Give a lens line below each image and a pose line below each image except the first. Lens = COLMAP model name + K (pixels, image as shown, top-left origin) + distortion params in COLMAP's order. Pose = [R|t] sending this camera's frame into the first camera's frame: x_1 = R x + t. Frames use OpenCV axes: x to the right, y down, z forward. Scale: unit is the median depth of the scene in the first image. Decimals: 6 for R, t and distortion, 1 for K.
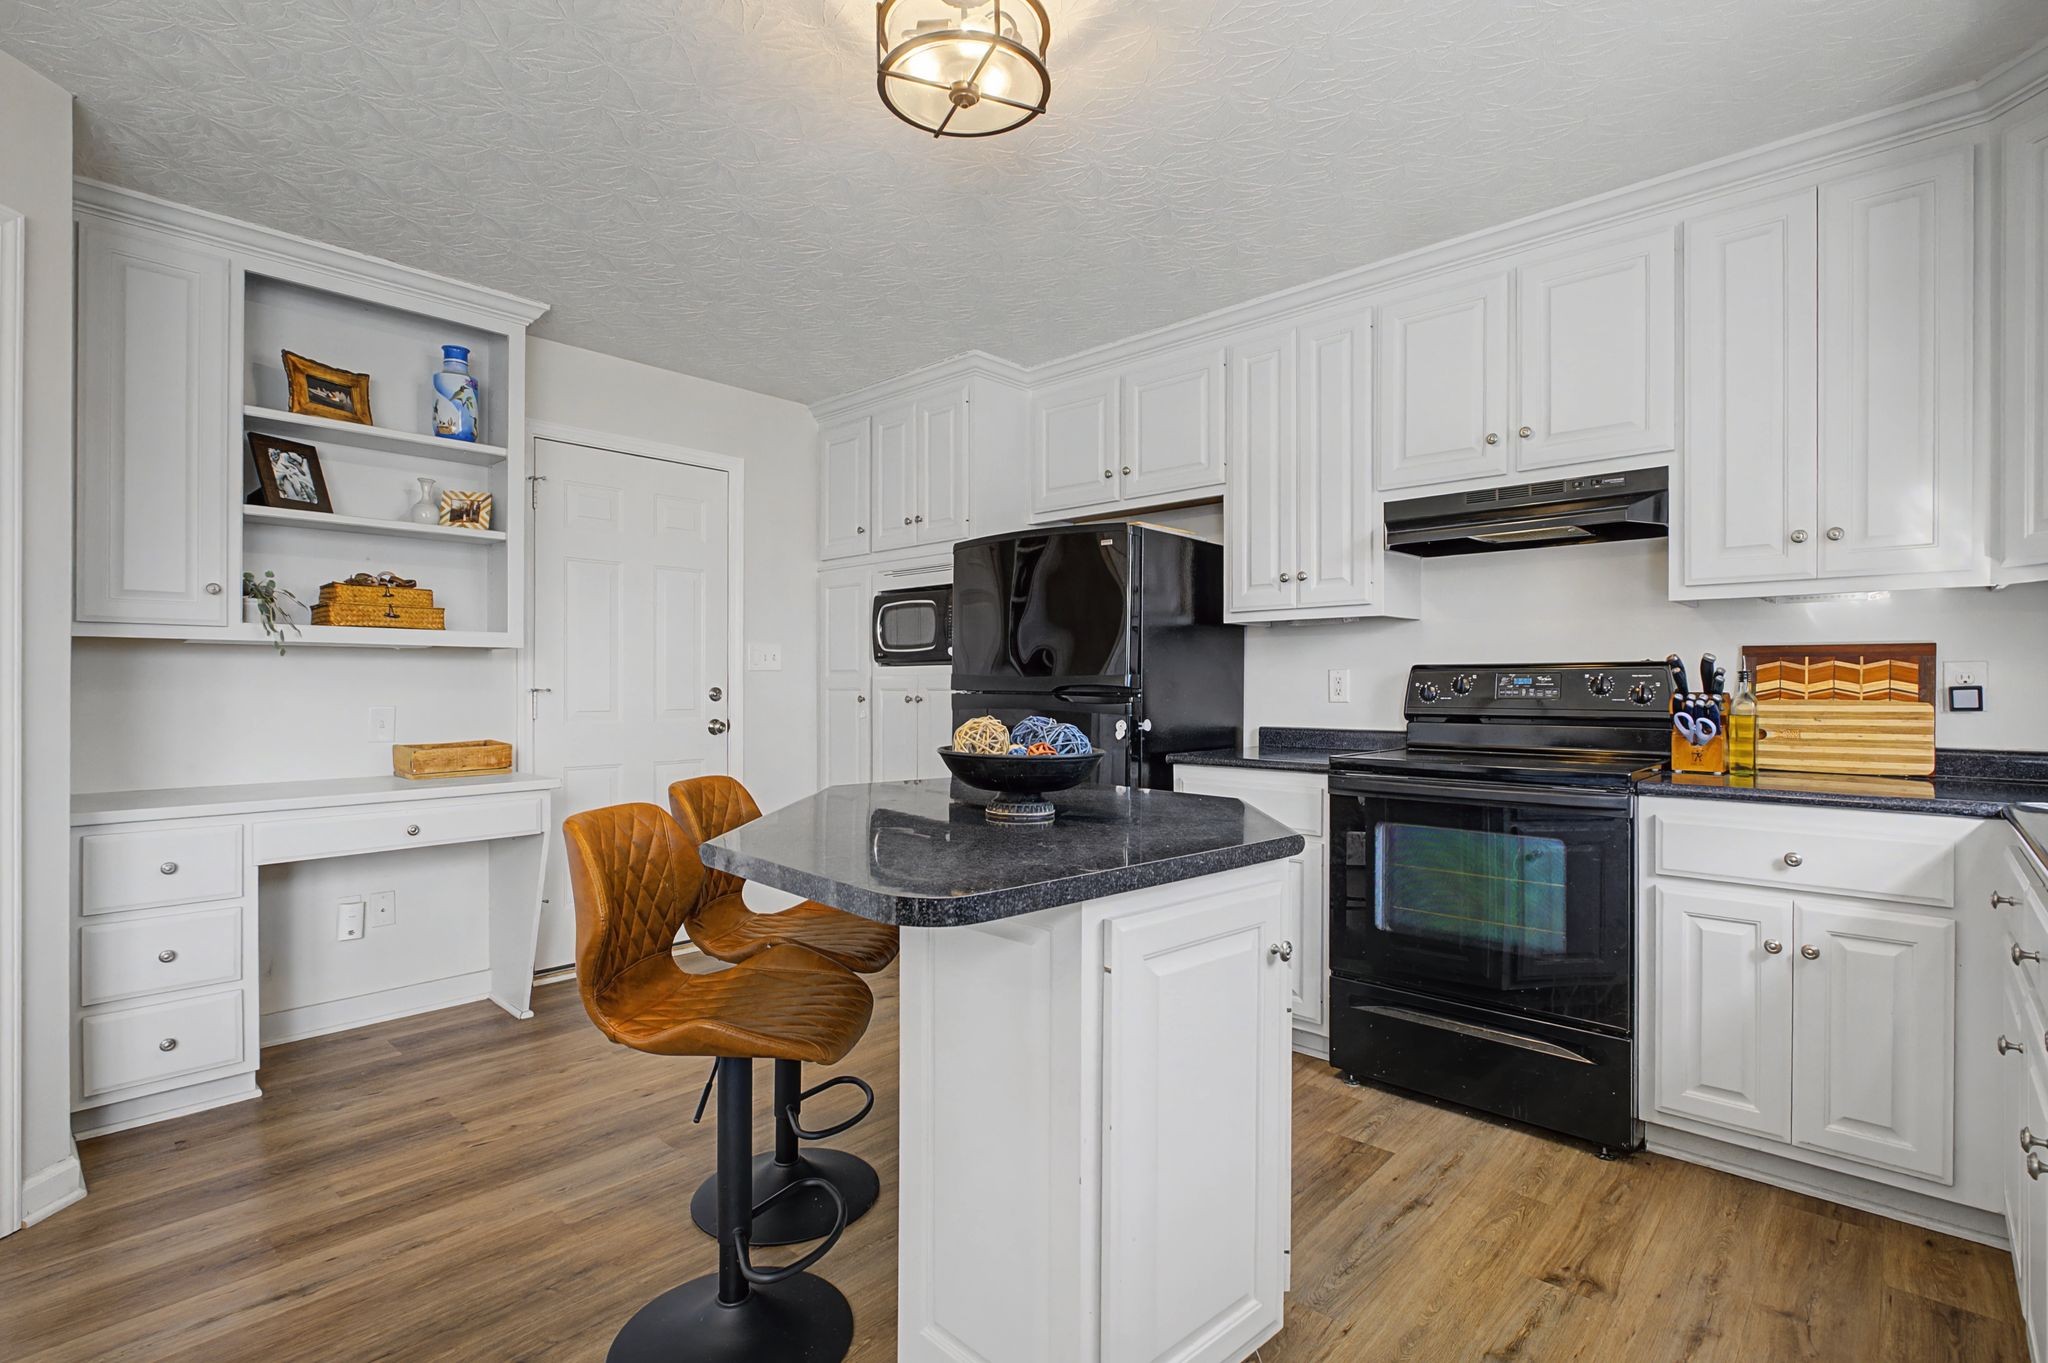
lens RADIAL K [[998.7, 0, 1013.7], [0, 998.7, 684.1], [0, 0, 1]] dist [-0.004930, 0.000340]
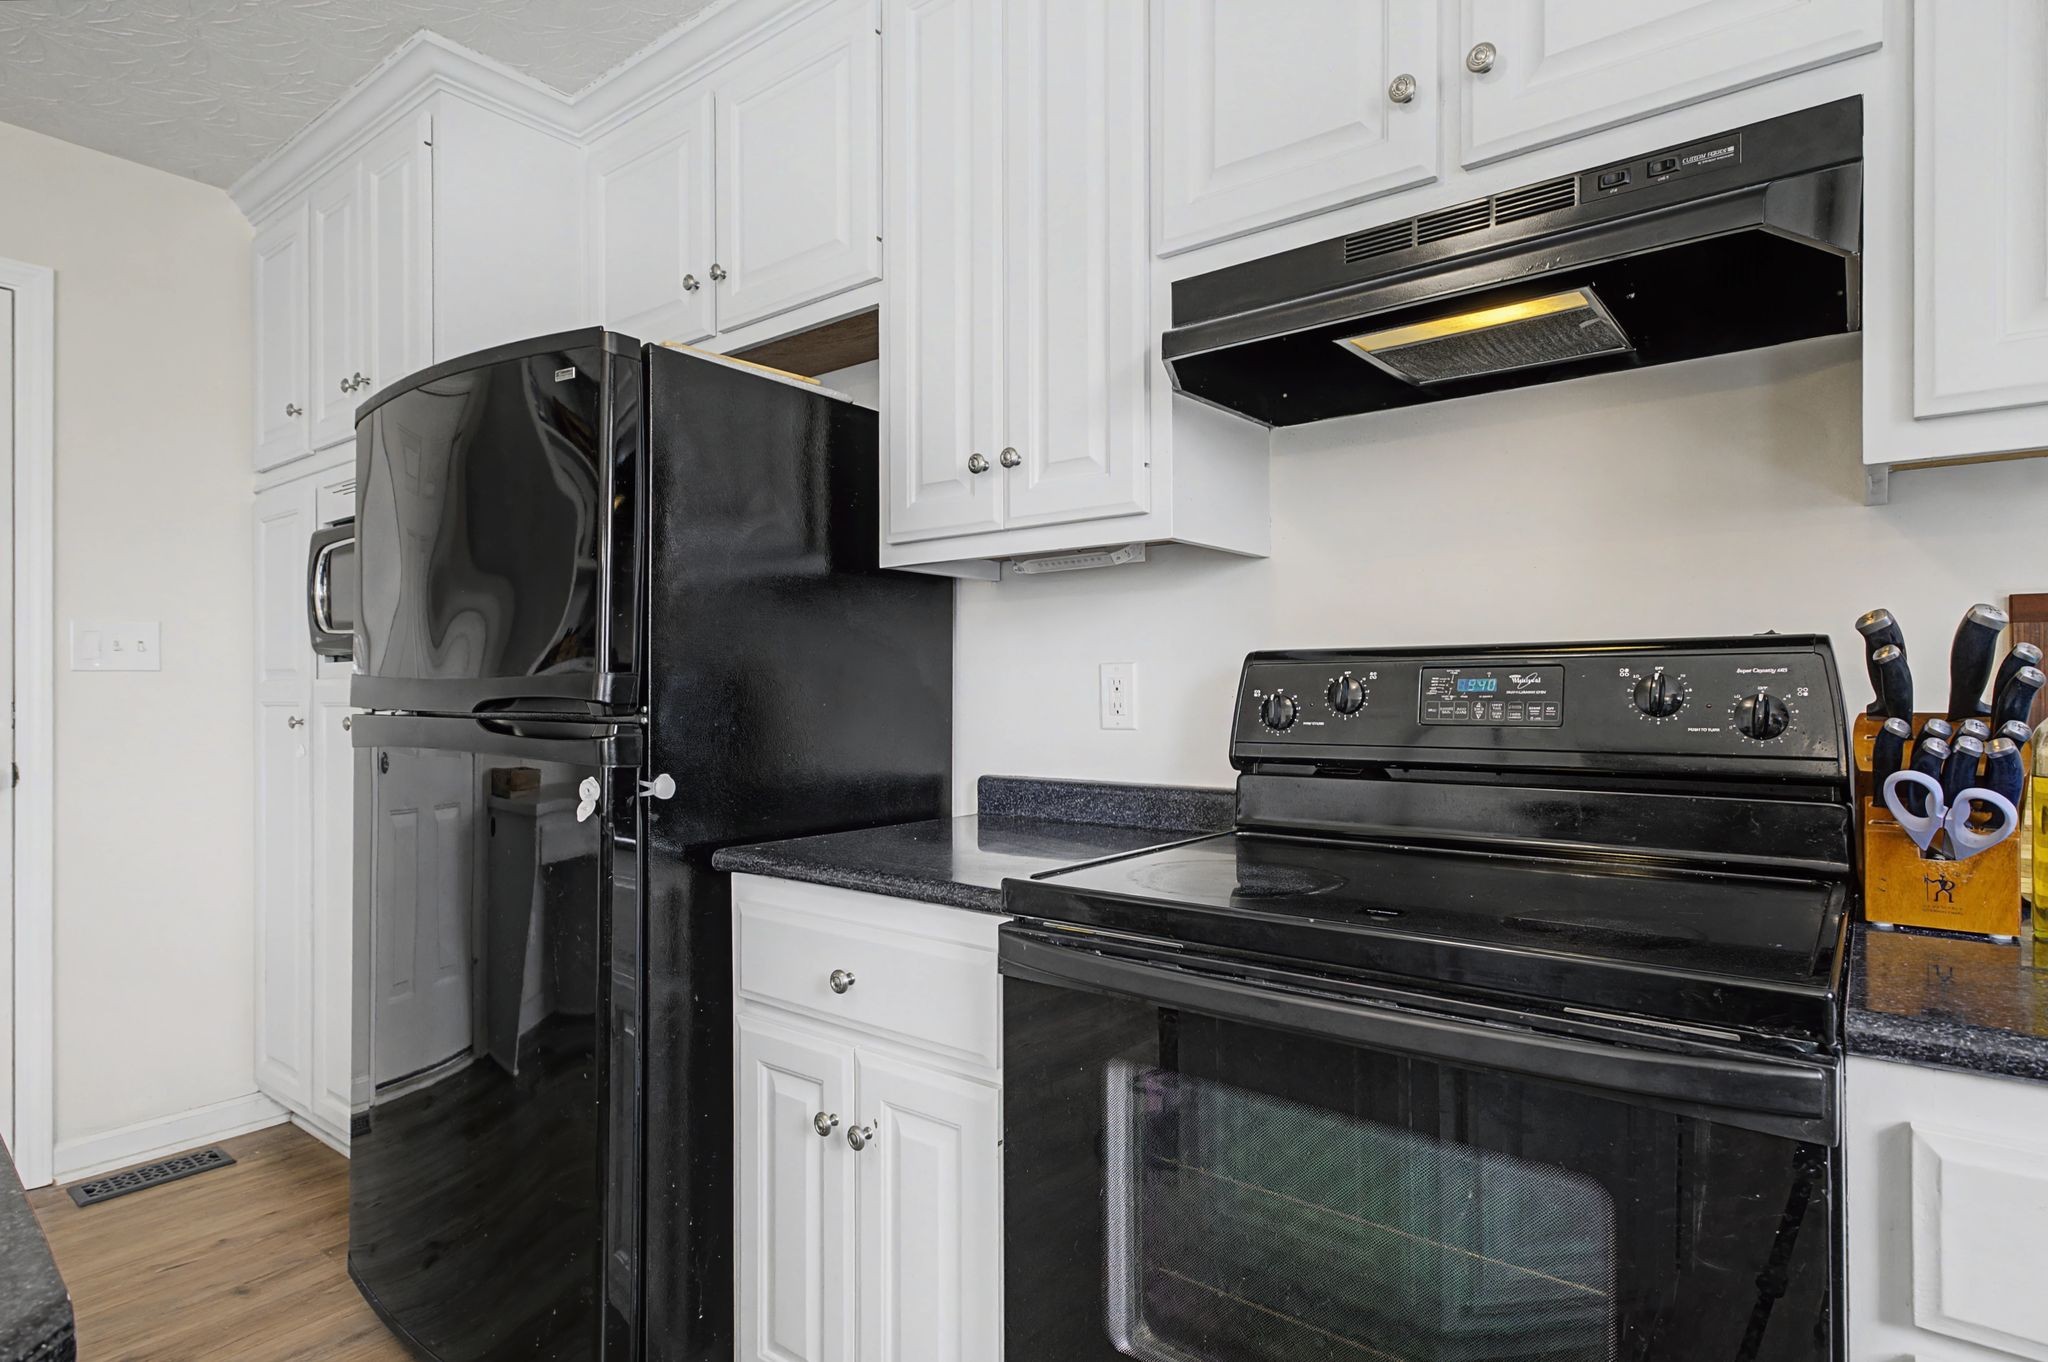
lens RADIAL K [[1084.5, 0, 1022.8], [0, 1084.5, 692.5], [0, 0, 1]] dist [-0.000173, 0.000656]
pose [[0.996919, -0.003766, 0.078350, 0.259865], [0.003635, 0.999992, 0.001812, -0.001310], [-0.078356, -0.001522, 0.996924, 0.512551]]
